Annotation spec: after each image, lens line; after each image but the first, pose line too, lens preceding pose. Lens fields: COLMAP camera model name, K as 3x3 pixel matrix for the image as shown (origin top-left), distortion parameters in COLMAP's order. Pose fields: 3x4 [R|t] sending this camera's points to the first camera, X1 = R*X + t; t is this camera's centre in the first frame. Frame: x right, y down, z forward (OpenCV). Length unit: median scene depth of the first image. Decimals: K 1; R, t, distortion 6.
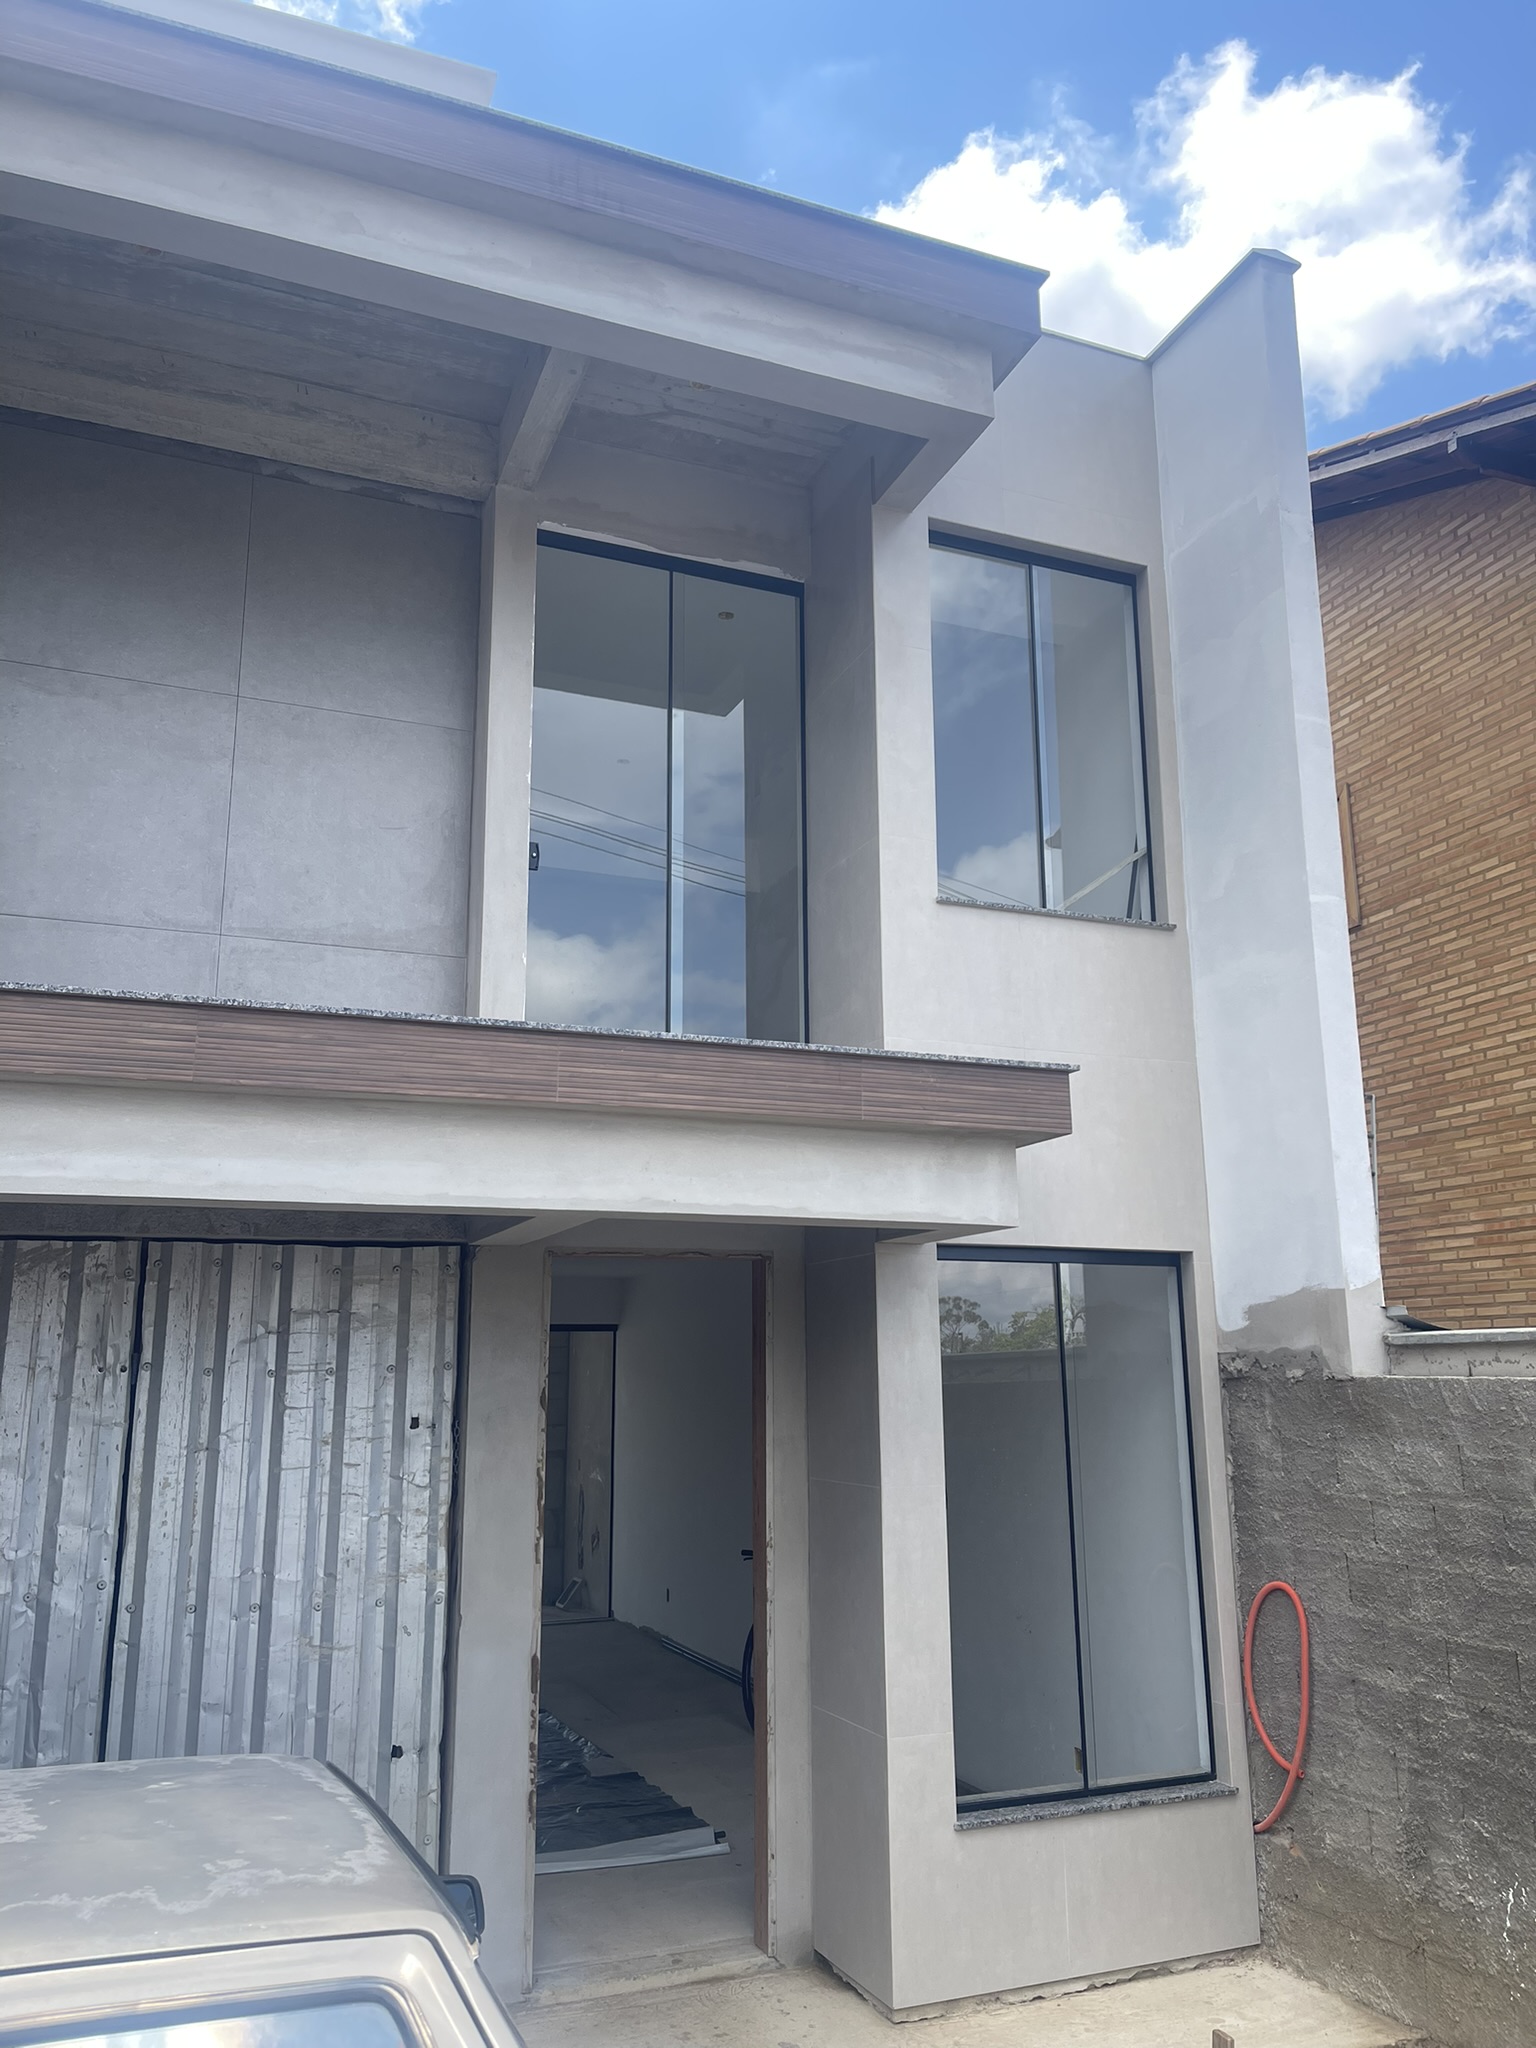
lens RADIAL K [[1523.7, 0, 776.1], [0, 1523.7, 1032.1], [0, 0, 1]] dist [0.082940, -0.112045]
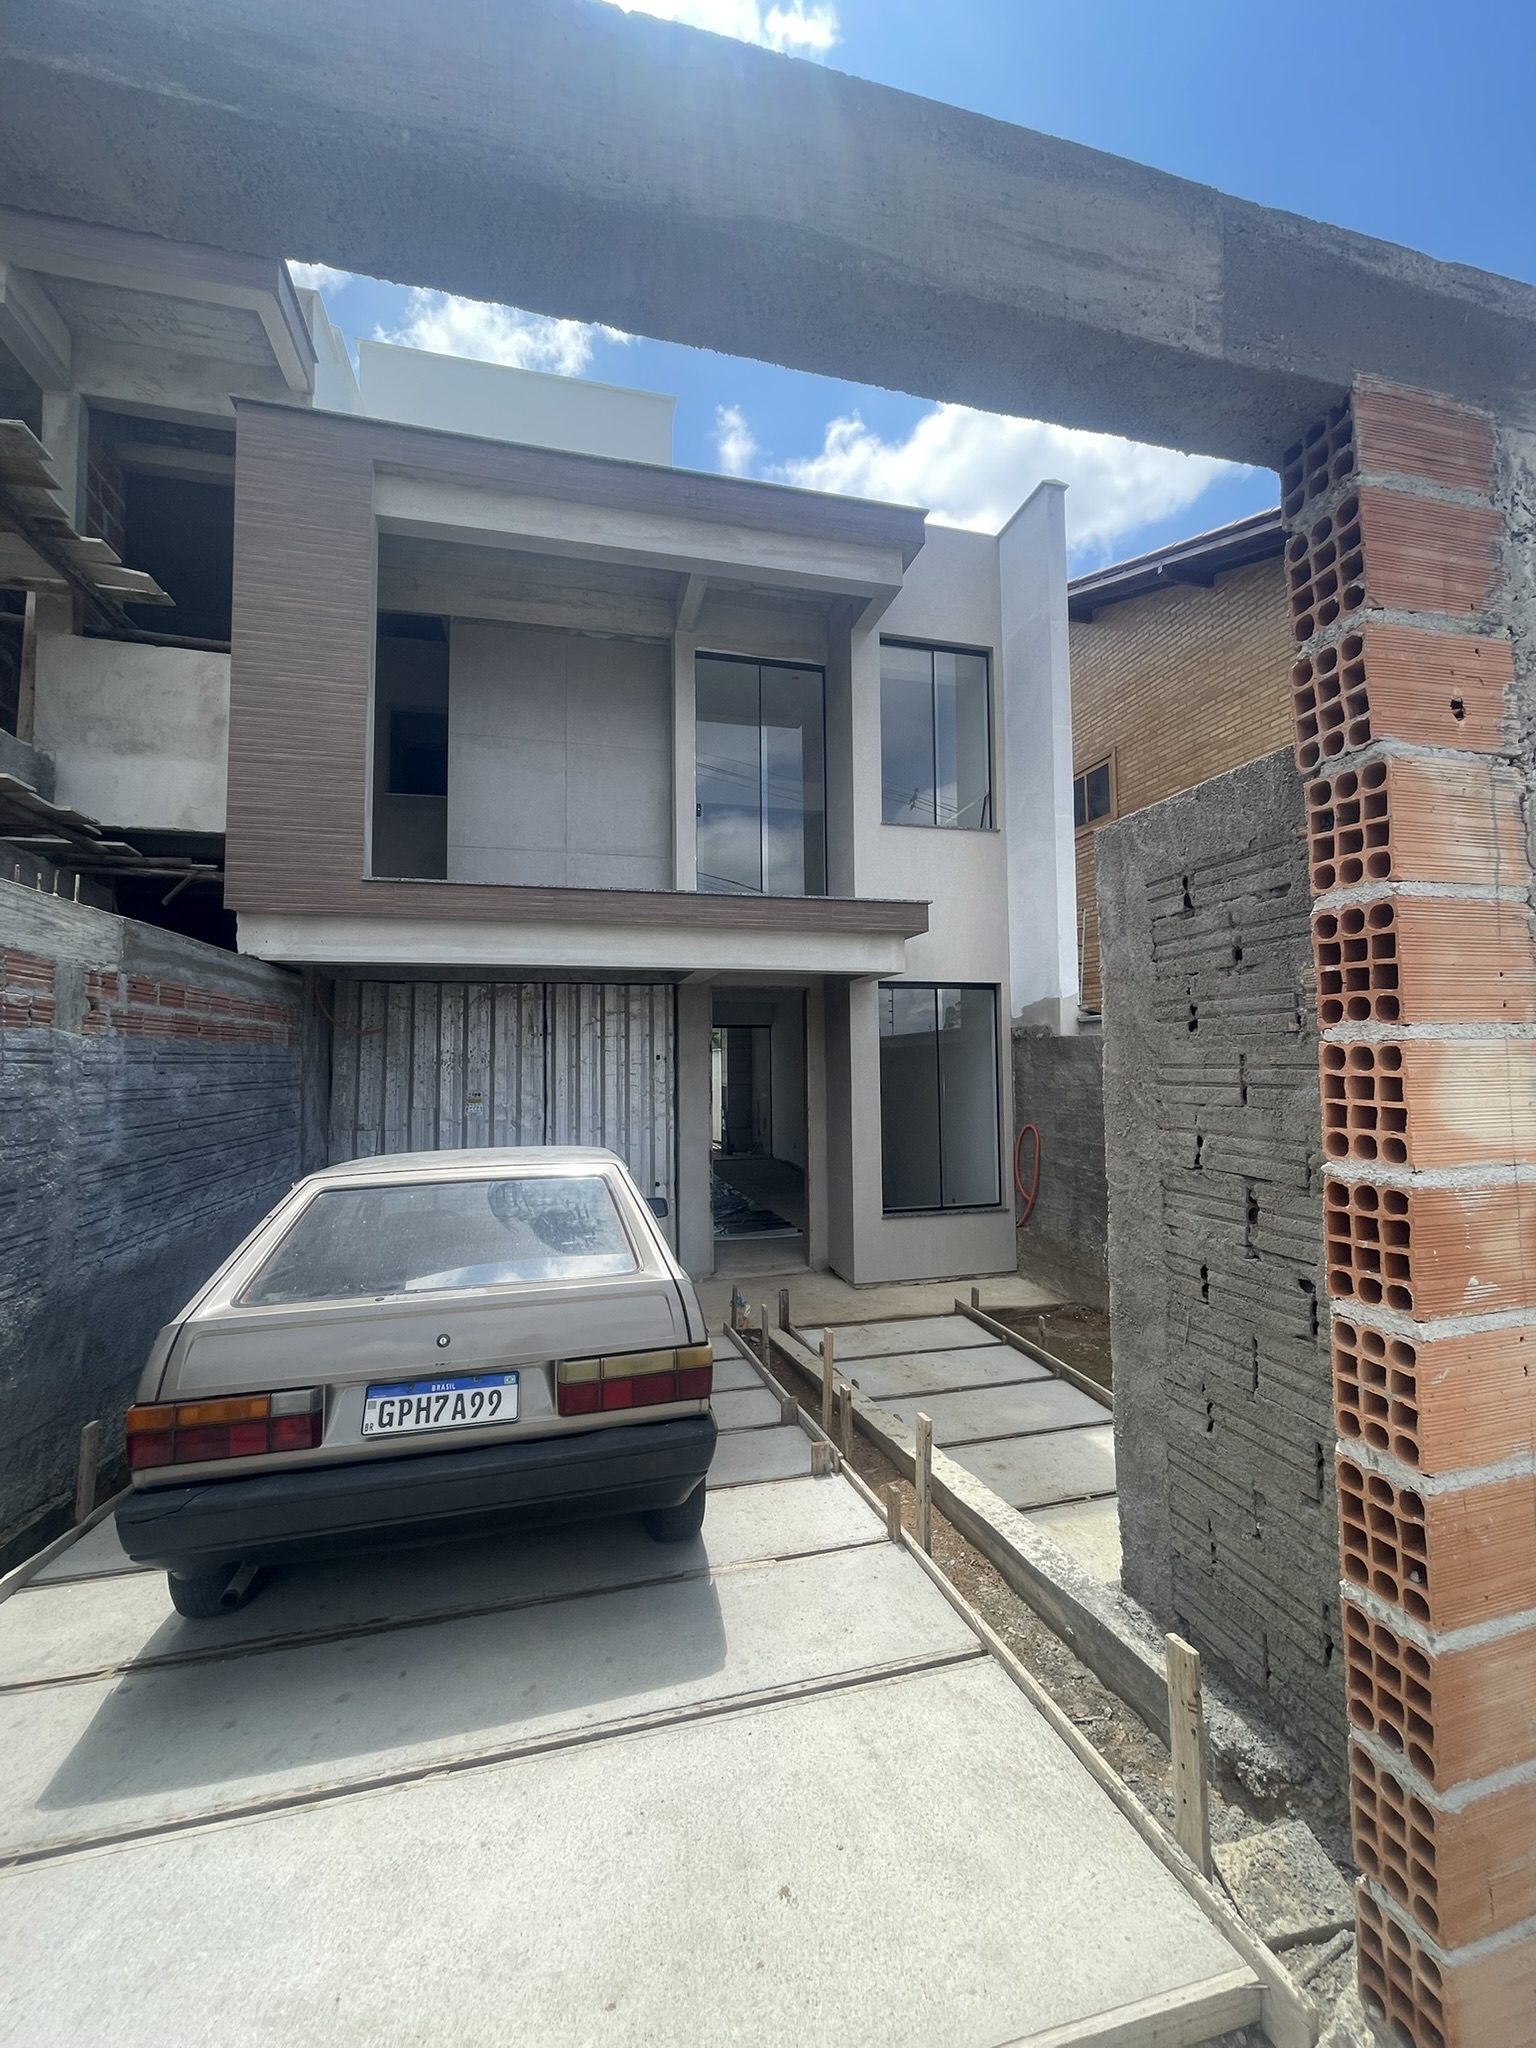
lens RADIAL K [[824.4, 0, 773.5], [0, 824.4, 1020.9], [0, 0, 1]] dist [-0.000018, -0.000202]
pose [[0.991202, -0.006984, -0.132172, 0.112395], [0.030133, 0.984290, 0.173970, -0.019956], [0.128880, -0.176422, 0.975841, -0.218200]]
